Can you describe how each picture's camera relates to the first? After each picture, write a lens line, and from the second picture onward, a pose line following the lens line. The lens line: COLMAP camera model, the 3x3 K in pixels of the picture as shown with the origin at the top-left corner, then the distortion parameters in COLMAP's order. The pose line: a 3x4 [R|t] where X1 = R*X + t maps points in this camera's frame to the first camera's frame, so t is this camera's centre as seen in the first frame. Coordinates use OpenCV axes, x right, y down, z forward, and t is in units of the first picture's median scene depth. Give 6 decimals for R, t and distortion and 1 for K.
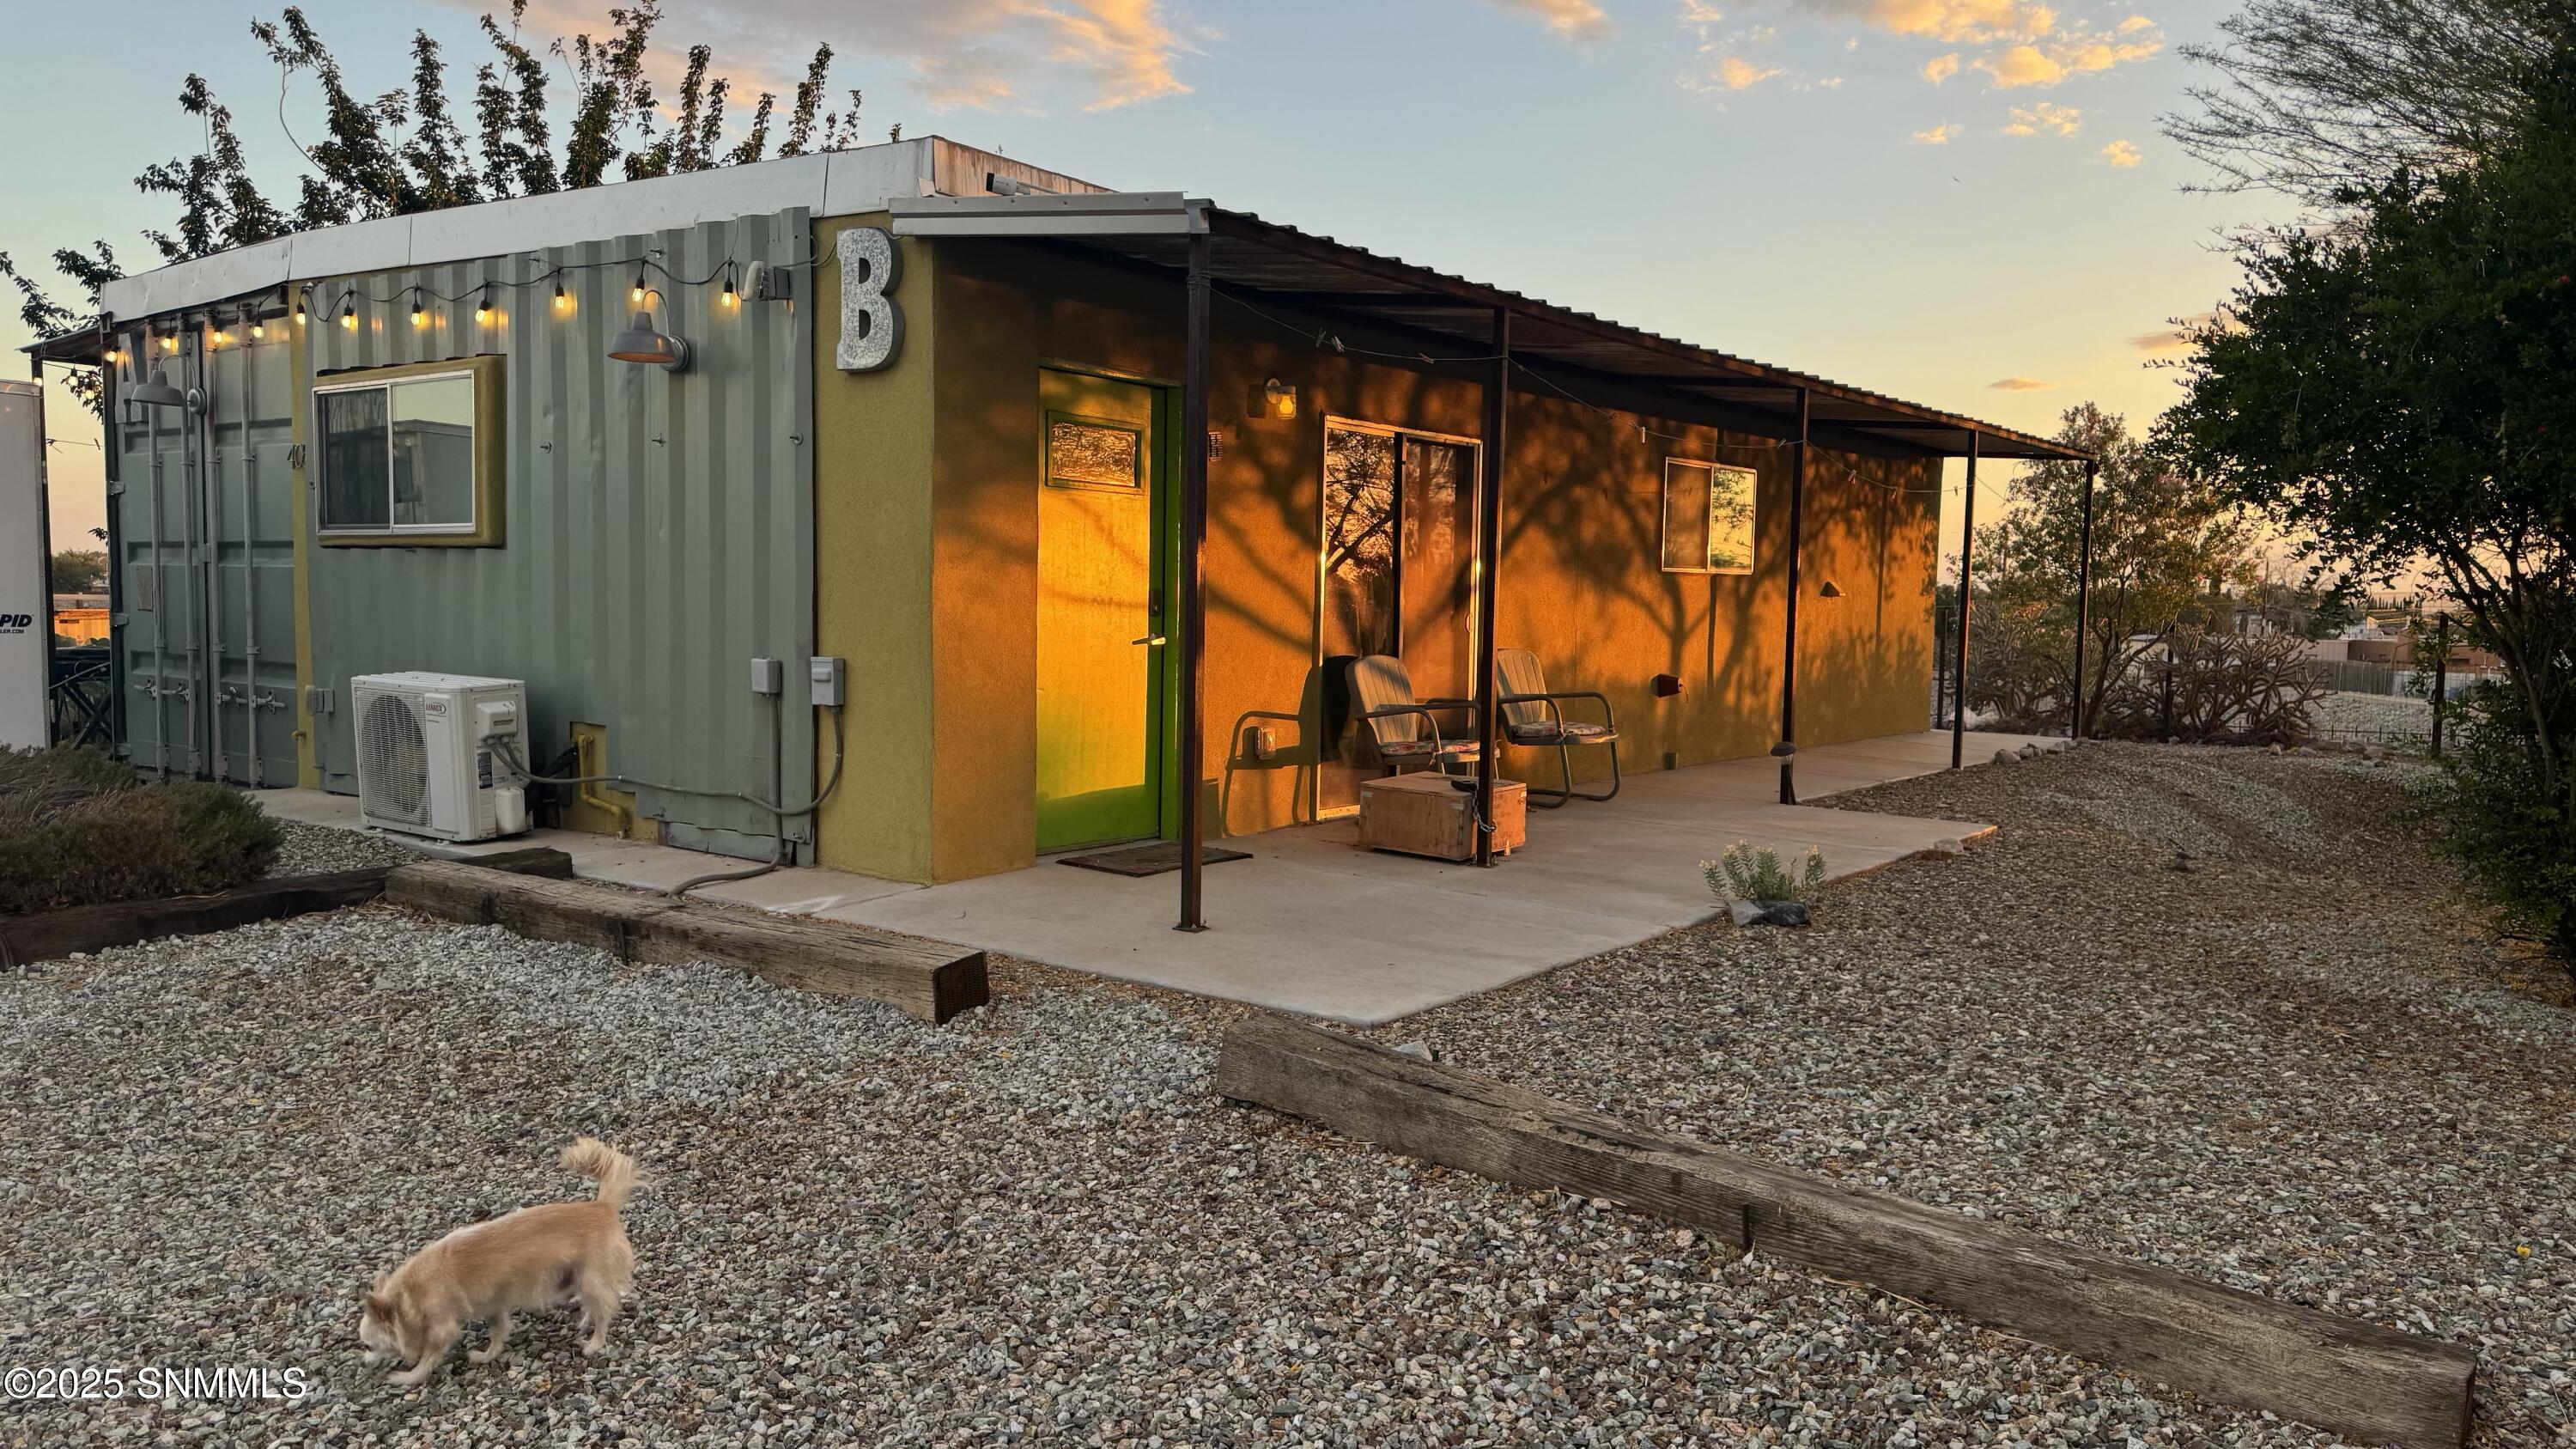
lens RADIAL K [[1781.8, 0, 1284.9], [0, 1781.8, 780.1], [0, 0, 1]] dist [0.128737, -0.266316]
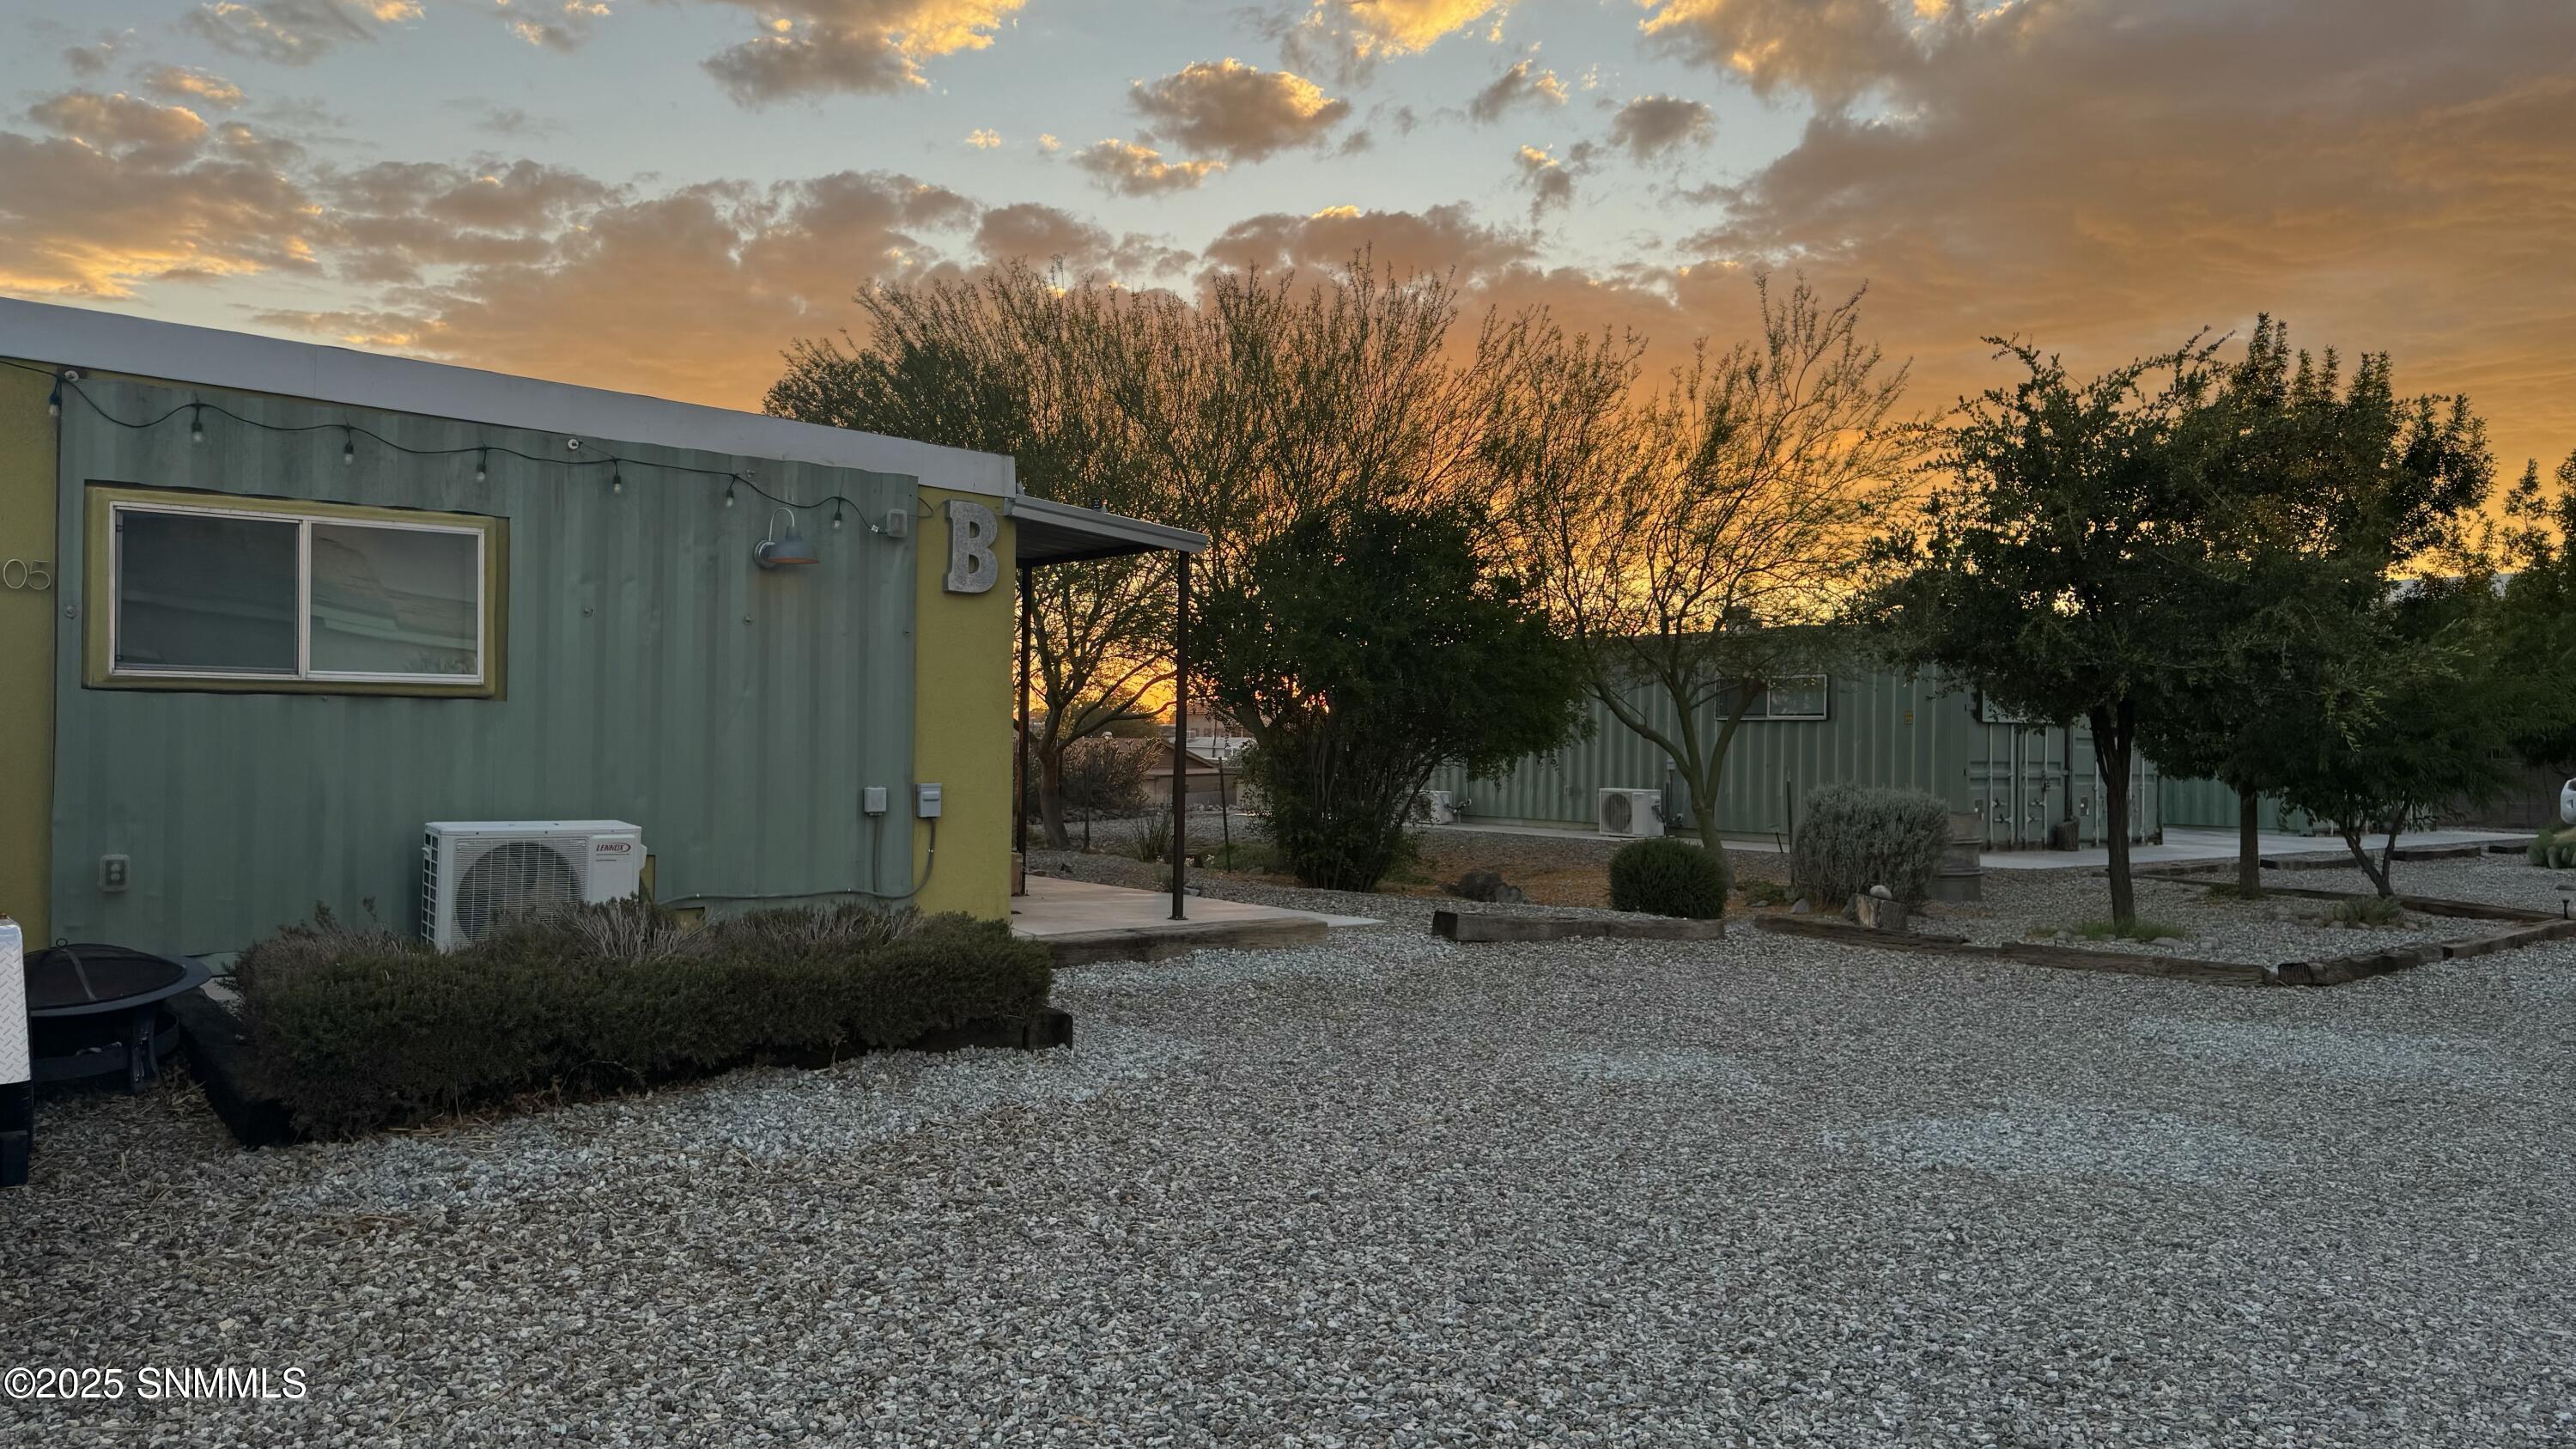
lens RADIAL K [[1813.2, 0, 1290.8], [0, 1813.2, 746.2], [0, 0, 1]] dist [0.102080, -0.157180]
pose [[0.268331, -0.018817, 0.963143, -2.070289], [0.090083, 0.995918, -0.005640, -0.081181], [-0.959106, 0.088276, 0.268931, 0.423160]]
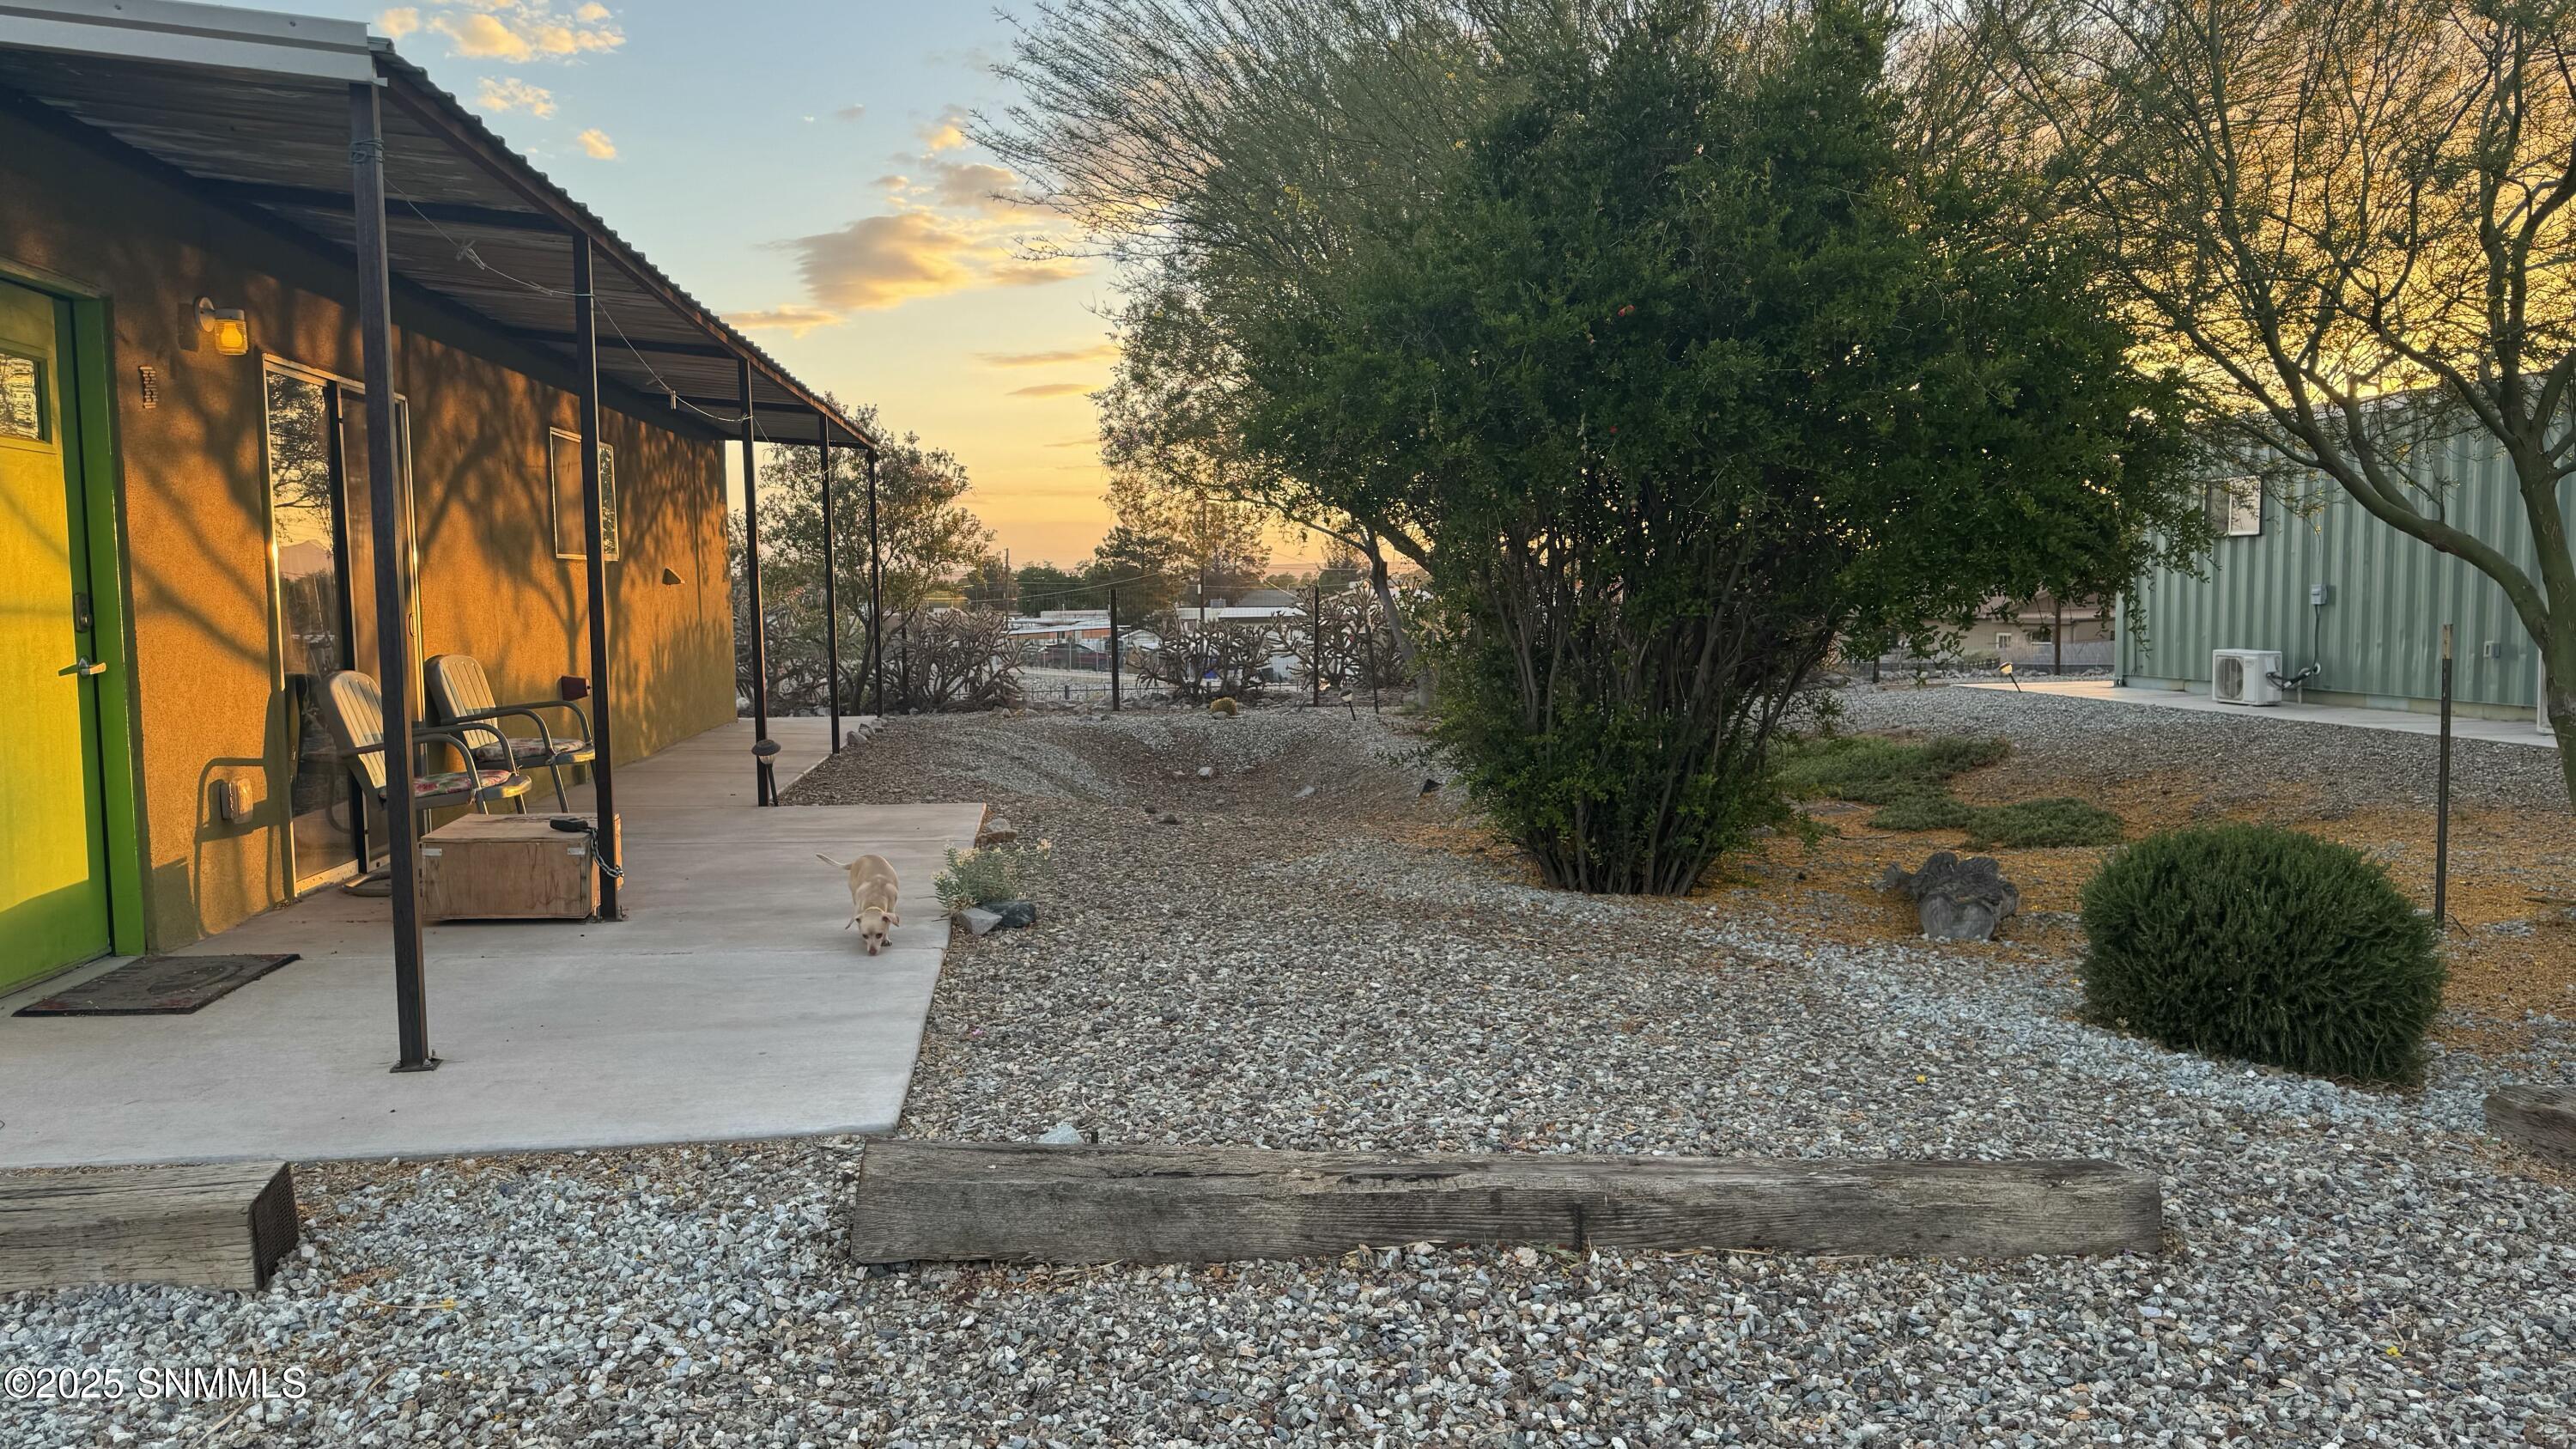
lens RADIAL K [[1827.2, 0, 1279.3], [0, 1827.2, 729.8], [0, 0, 1]] dist [0.065925, -0.088318]
pose [[0.720212, -0.084346, 0.688608, -0.334777], [0.100083, 0.994831, 0.017178, -0.030348], [-0.686497, 0.056546, 0.724930, 0.259573]]
